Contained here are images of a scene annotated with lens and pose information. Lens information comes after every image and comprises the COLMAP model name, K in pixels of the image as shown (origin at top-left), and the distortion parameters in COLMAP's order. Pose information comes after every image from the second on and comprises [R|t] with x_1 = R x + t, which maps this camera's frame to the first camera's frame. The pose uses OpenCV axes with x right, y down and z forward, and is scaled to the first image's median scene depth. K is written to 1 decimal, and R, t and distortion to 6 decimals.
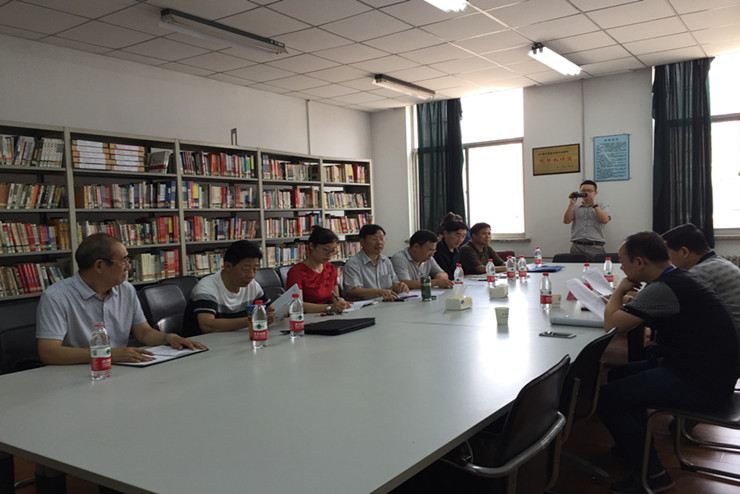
lens RADIAL K [[639.4, 0, 370.0], [0, 639.4, 247.0], [0, 0, 1]] dist [-0.000066, -0.001494]
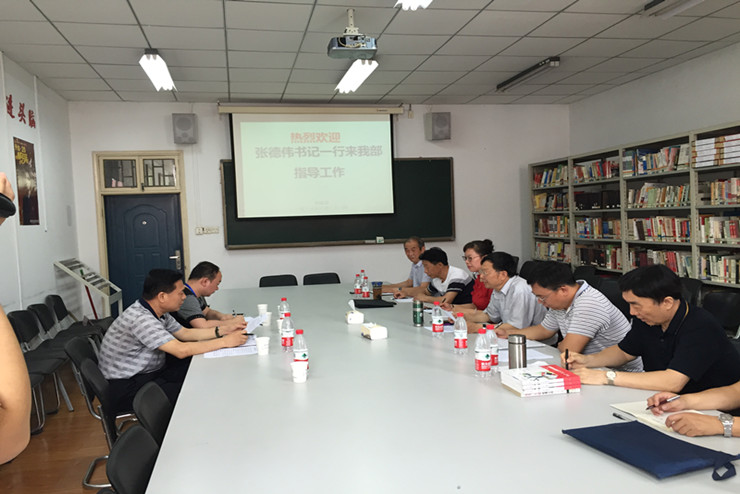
lens RADIAL K [[639.4, 0, 370.0], [0, 639.4, 247.0], [0, 0, 1]] dist [-0.000066, -0.001494]
pose [[-0.690066, 0.079165, -0.719404, 0.708287], [0.018713, 0.995619, 0.091610, -0.100954], [0.723505, 0.049755, -0.688524, 1.370768]]
